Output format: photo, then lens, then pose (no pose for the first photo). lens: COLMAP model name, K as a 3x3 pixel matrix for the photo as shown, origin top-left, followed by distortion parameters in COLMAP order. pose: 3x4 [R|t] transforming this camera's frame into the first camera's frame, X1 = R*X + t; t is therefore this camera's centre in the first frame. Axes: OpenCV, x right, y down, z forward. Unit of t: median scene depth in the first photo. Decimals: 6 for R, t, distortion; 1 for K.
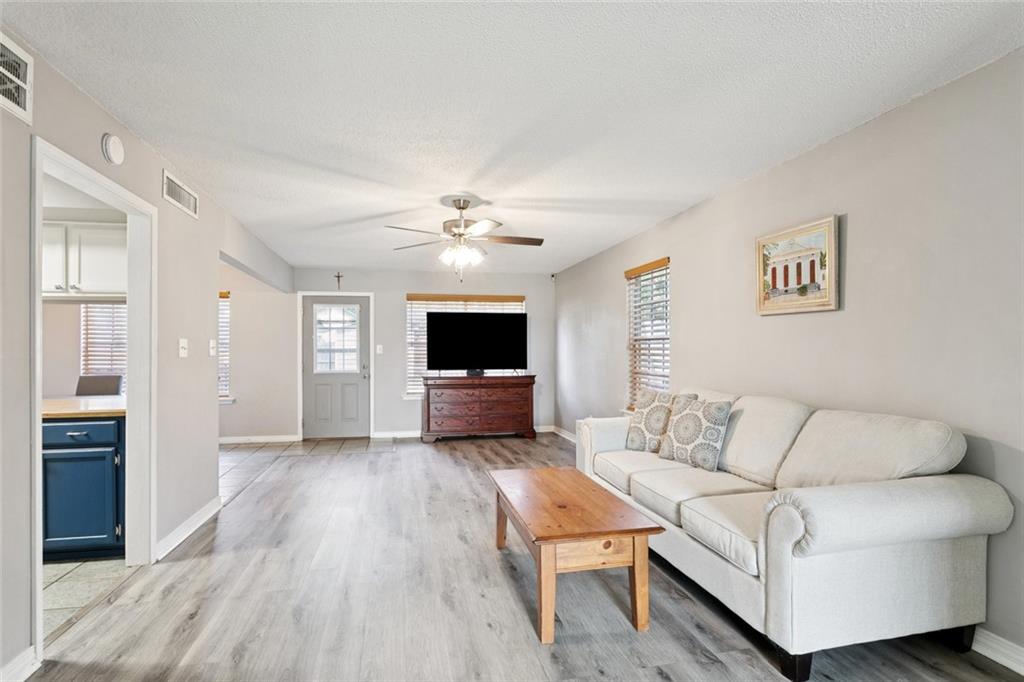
lens RADIAL K [[518.3, 0, 512.0], [0, 518.3, 341.0], [0, 0, 1]] dist [-0.000028, 0.000264]
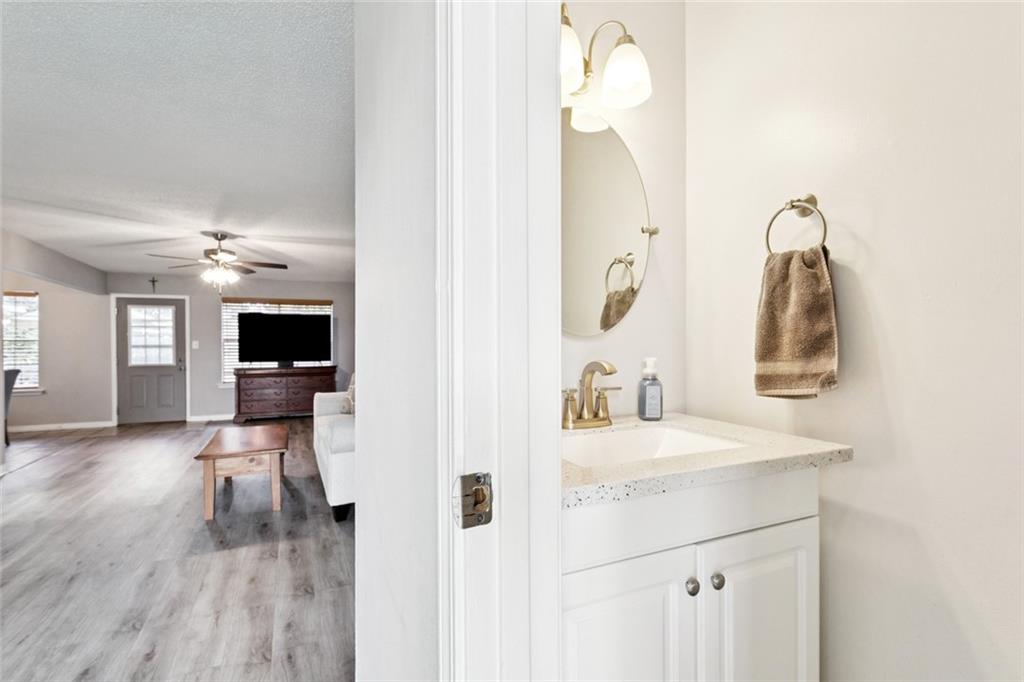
lens RADIAL K [[486.2, 0, 512.0], [0, 486.2, 341.0], [0, 0, 1]] dist [0.001214, 0.000653]
pose [[0.975502, -0.002269, 0.219980, 0.204122], [0.000026, 0.999948, 0.010198, -0.003765], [-0.219992, -0.009943, 0.975451, -0.224698]]
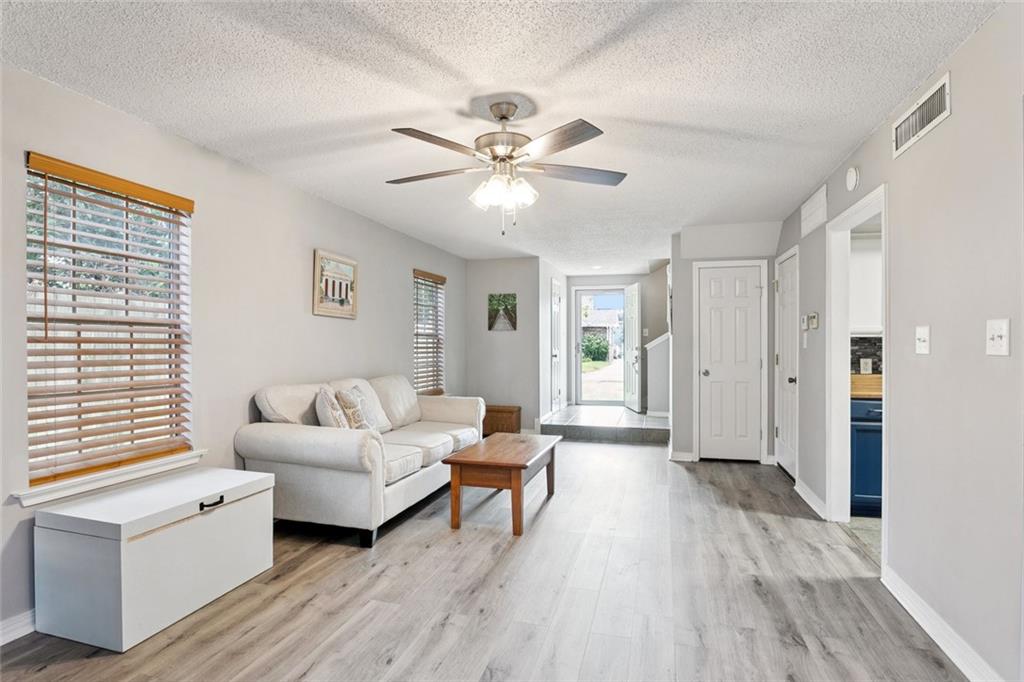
lens RADIAL K [[512.8, 0, 512.0], [0, 512.8, 341.0], [0, 0, 1]] dist [-0.000252, -0.000066]
pose [[-0.878833, 0.003301, 0.477118, -0.216702], [-0.008495, 0.999709, -0.022565, 0.015273], [-0.477054, -0.023884, -0.878550, 0.827594]]
